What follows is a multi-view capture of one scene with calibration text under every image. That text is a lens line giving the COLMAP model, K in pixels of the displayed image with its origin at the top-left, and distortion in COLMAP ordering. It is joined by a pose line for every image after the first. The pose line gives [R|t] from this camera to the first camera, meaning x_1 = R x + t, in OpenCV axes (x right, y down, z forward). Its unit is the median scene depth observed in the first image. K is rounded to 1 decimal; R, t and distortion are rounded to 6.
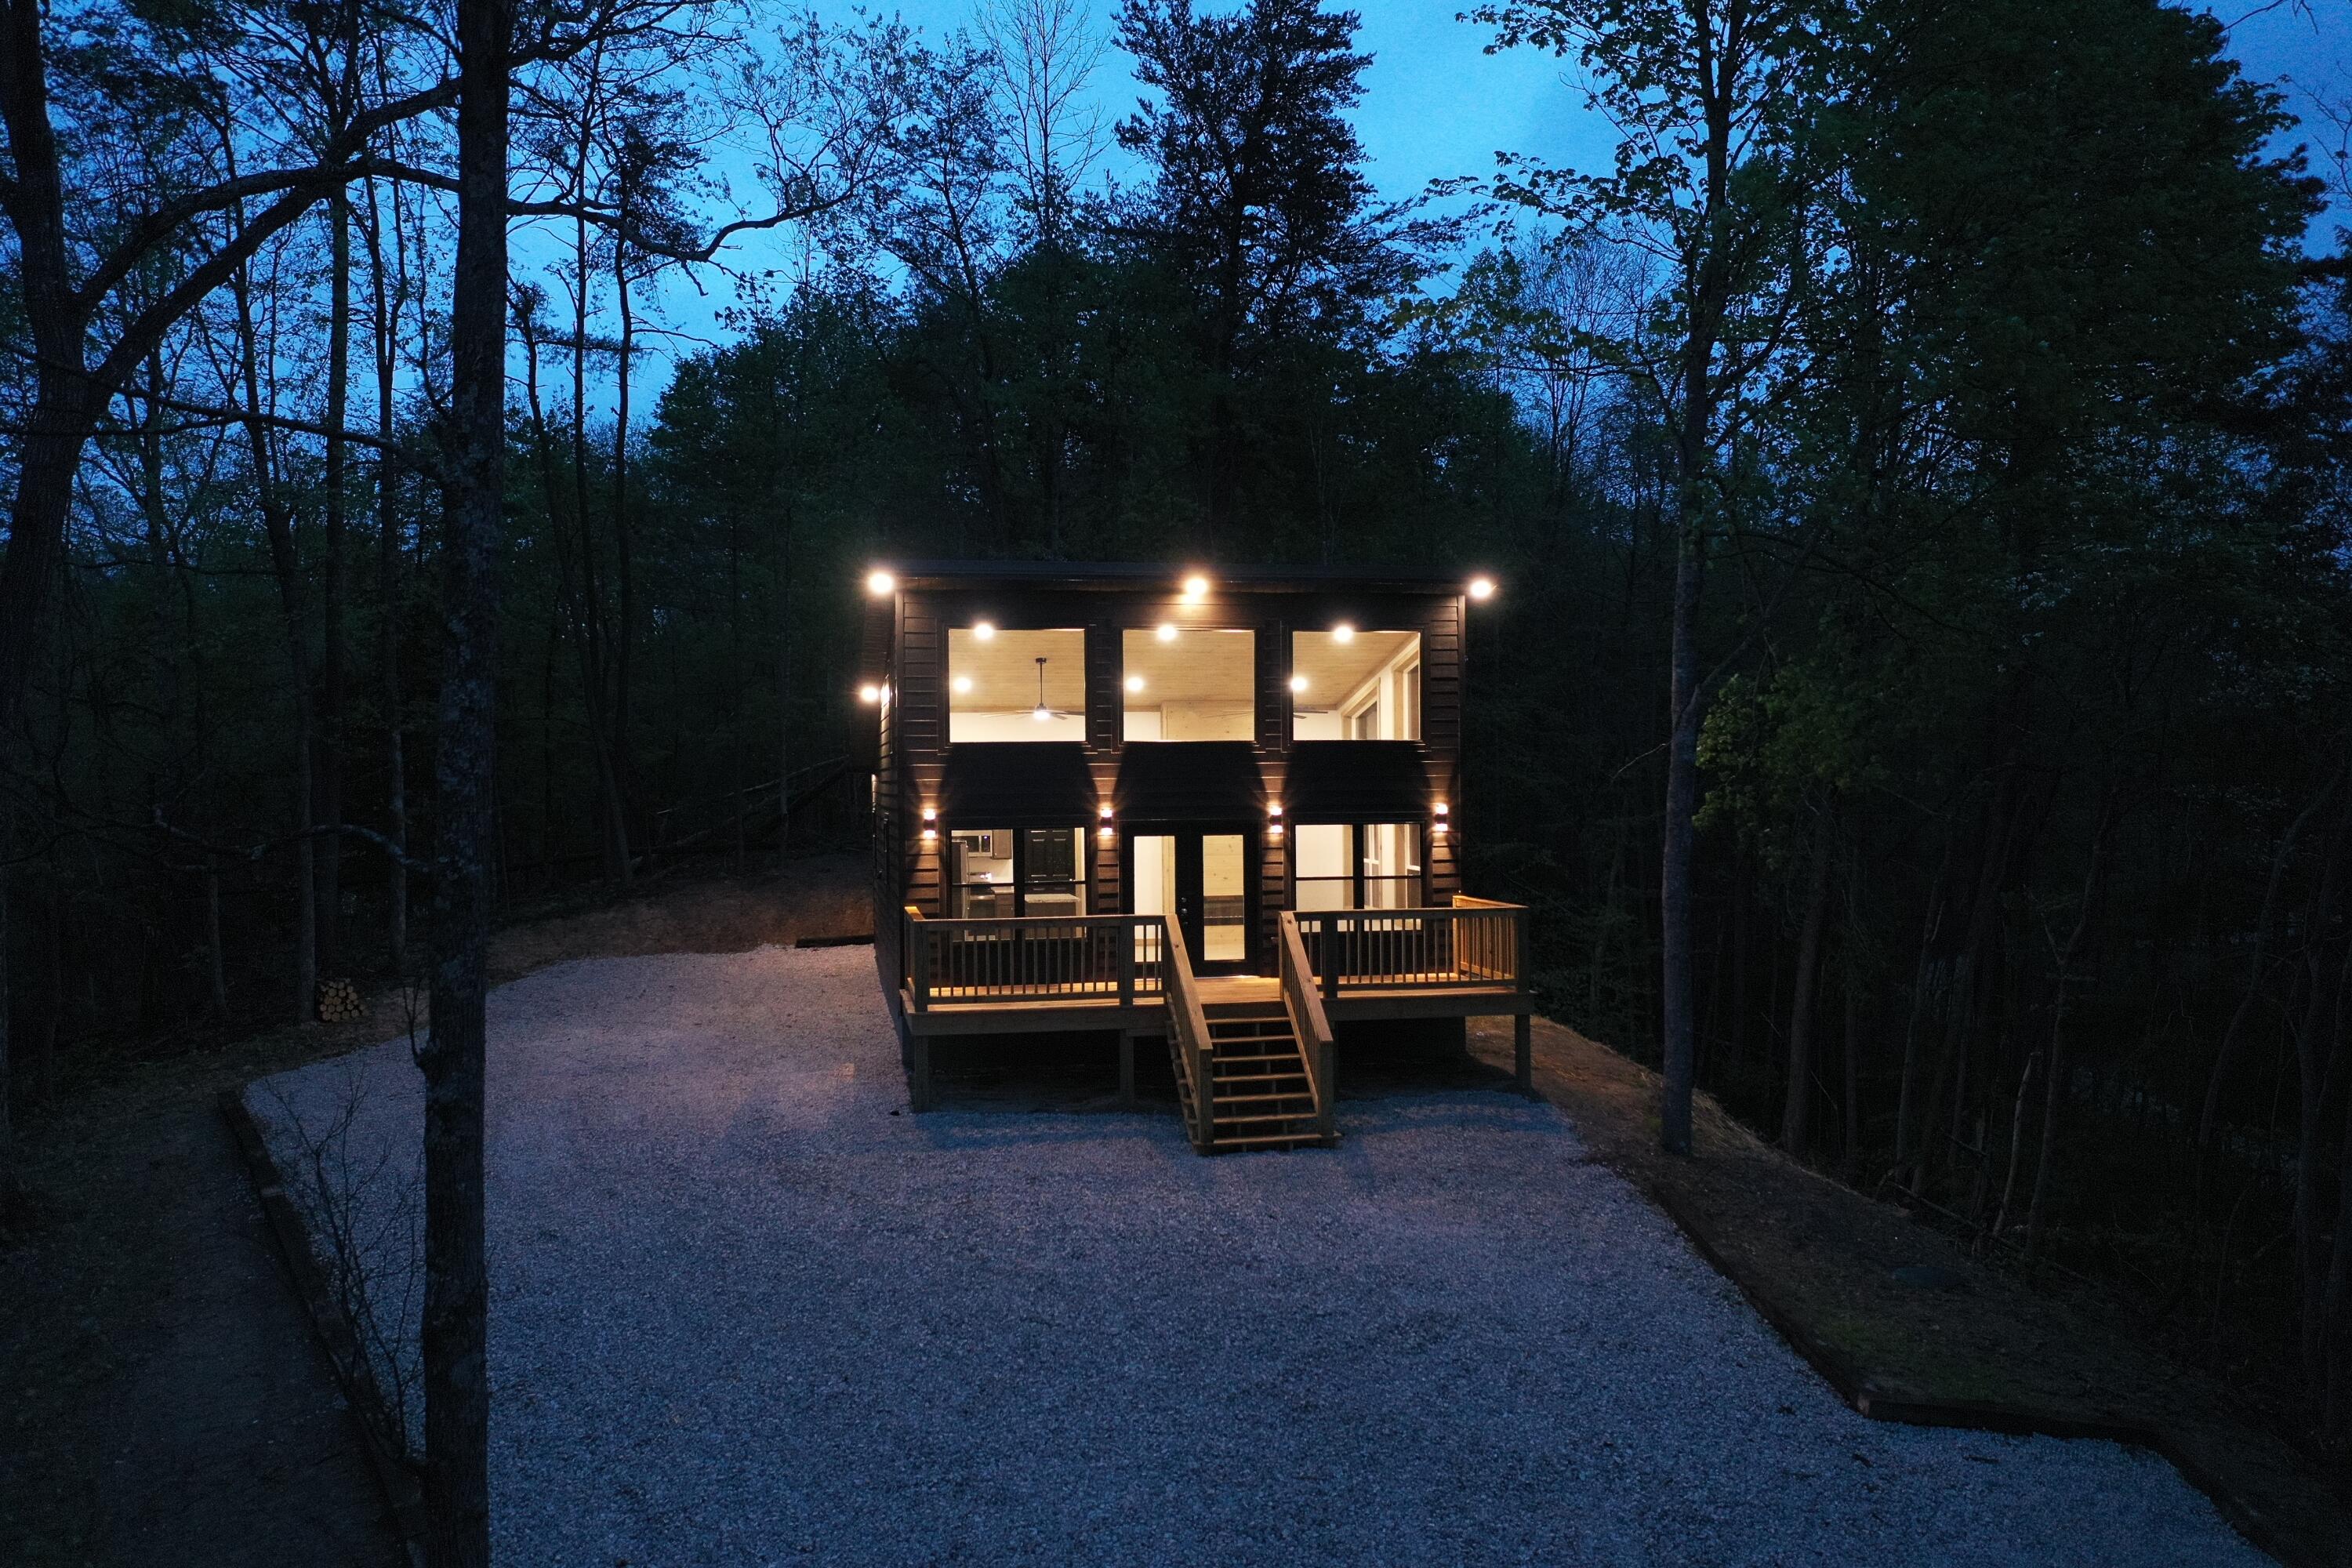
lens RADIAL K [[1850.0, 0, 1184.2], [0, 1850.0, 782.8], [0, 0, 1]] dist [0.003801, 0.002320]
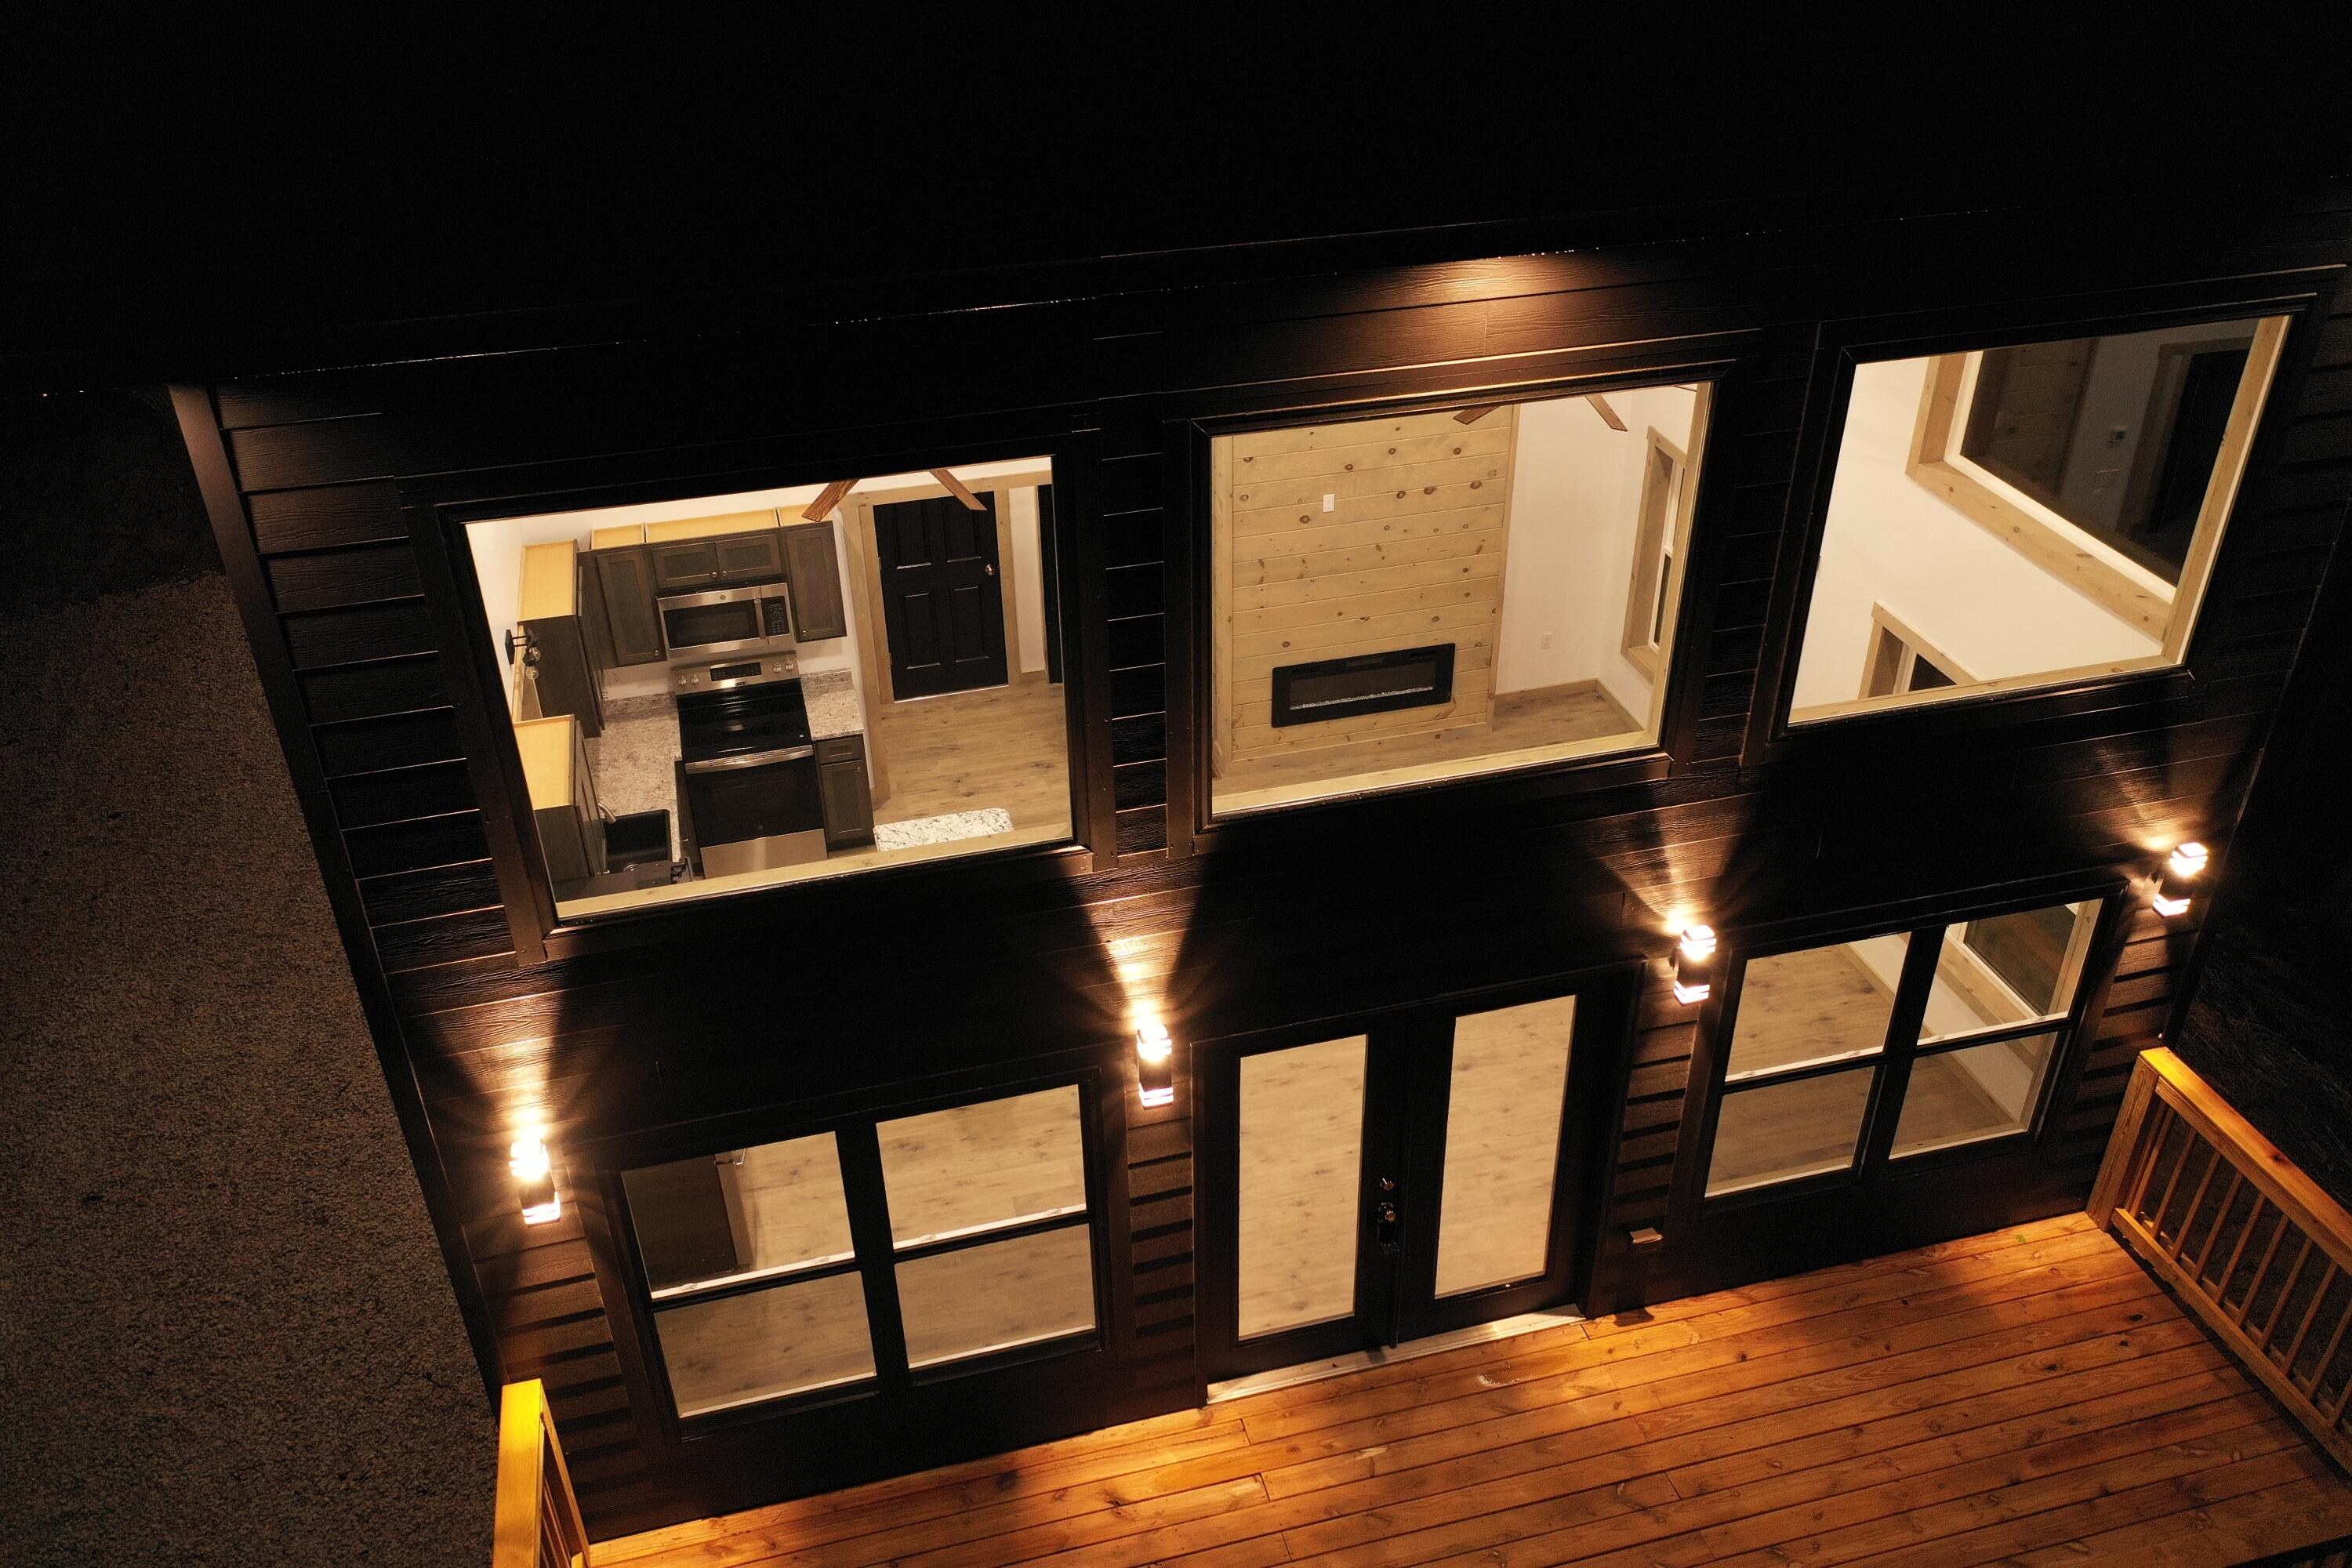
lens RADIAL K [[1862.2, 0, 1181.2], [0, 1862.2, 780.6], [0, 0, 1]] dist [-0.001229, 0.002494]
pose [[0.998214, -0.036548, 0.047247, -0.048682], [0.004989, 0.839211, 0.543784, -0.172310], [-0.059524, -0.542577, 0.837894, 0.753622]]
